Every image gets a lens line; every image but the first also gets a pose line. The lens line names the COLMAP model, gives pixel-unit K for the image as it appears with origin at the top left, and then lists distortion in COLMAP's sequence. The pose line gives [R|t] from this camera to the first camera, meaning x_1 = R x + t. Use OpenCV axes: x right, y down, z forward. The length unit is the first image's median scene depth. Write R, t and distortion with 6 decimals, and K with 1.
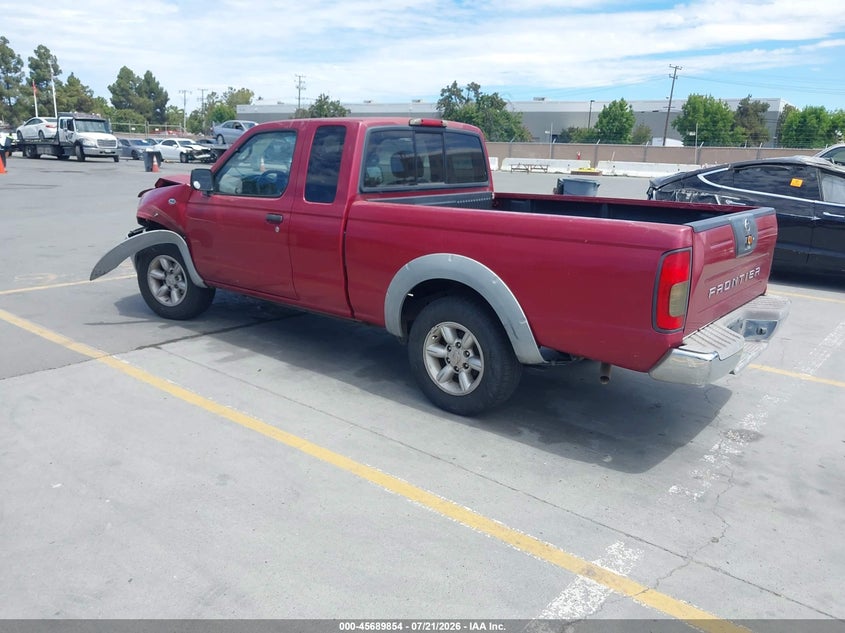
lens RADIAL K [[694.4, 0, 422.5], [0, 694.4, 316.5], [0, 0, 1]] dist [-0.009793, 0.015379]
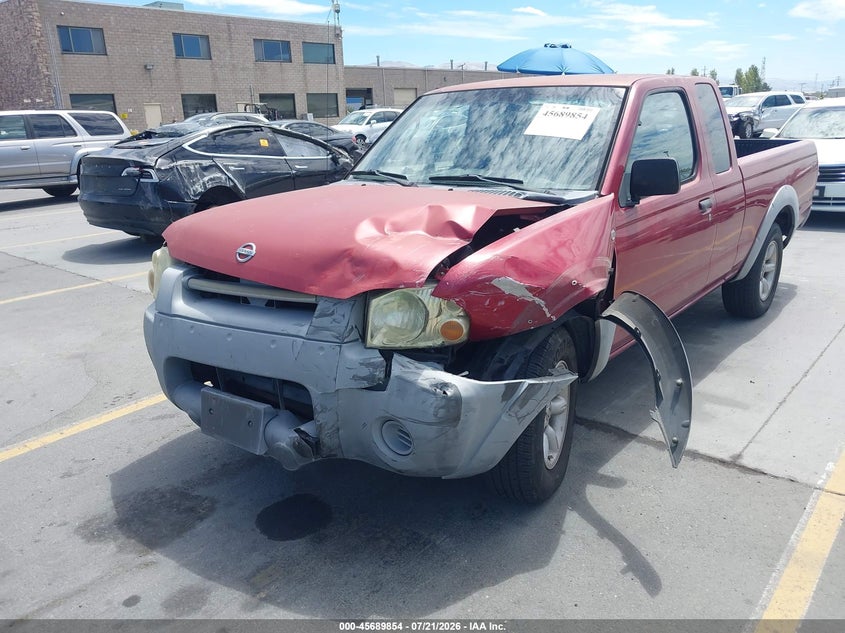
lens RADIAL K [[683.8, 0, 418.5], [0, 683.8, 313.3], [0, 0, 1]] dist [0.008224, -0.000653]
pose [[0.002491, -0.308519, 0.951215, -0.671181], [0.272647, 0.915389, 0.296186, -0.236375], [-0.962111, 0.258608, 0.086398, 0.876155]]
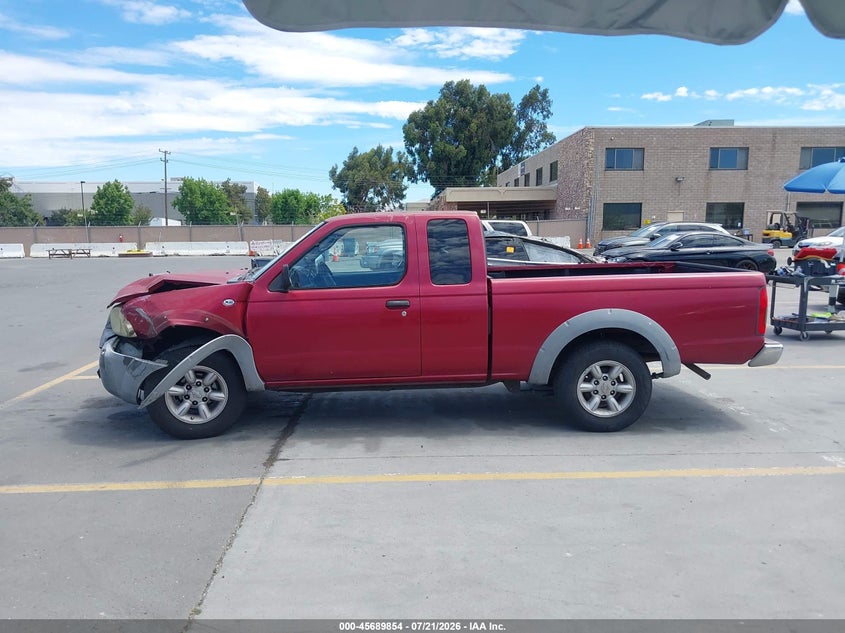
lens RADIAL K [[678.8, 0, 422.5], [0, 678.8, 316.5], [0, 0, 1]] dist [0.008345, -0.004359]
pose [[0.737313, -0.119342, 0.664926, -0.605513], [0.189148, 0.981373, -0.033601, -0.055378], [-0.648531, 0.150544, 0.746153, 0.140588]]
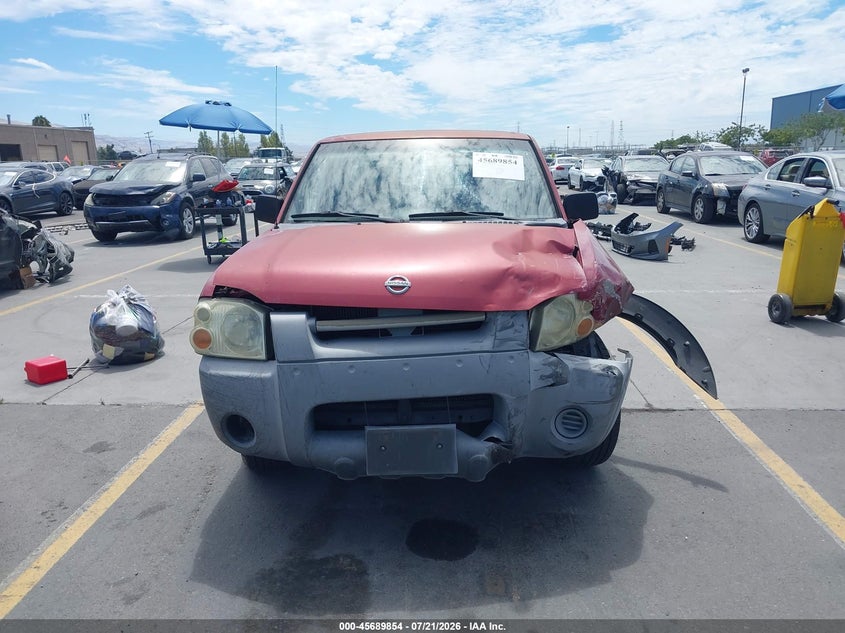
lens RADIAL K [[678.8, 0, 422.5], [0, 678.8, 316.5], [0, 0, 1]] dist [0.008345, -0.004359]
pose [[-0.601920, -0.194698, 0.774458, -0.609884], [0.196359, 0.903960, 0.379867, -0.303498], [-0.774039, 0.380721, -0.505881, 1.168746]]
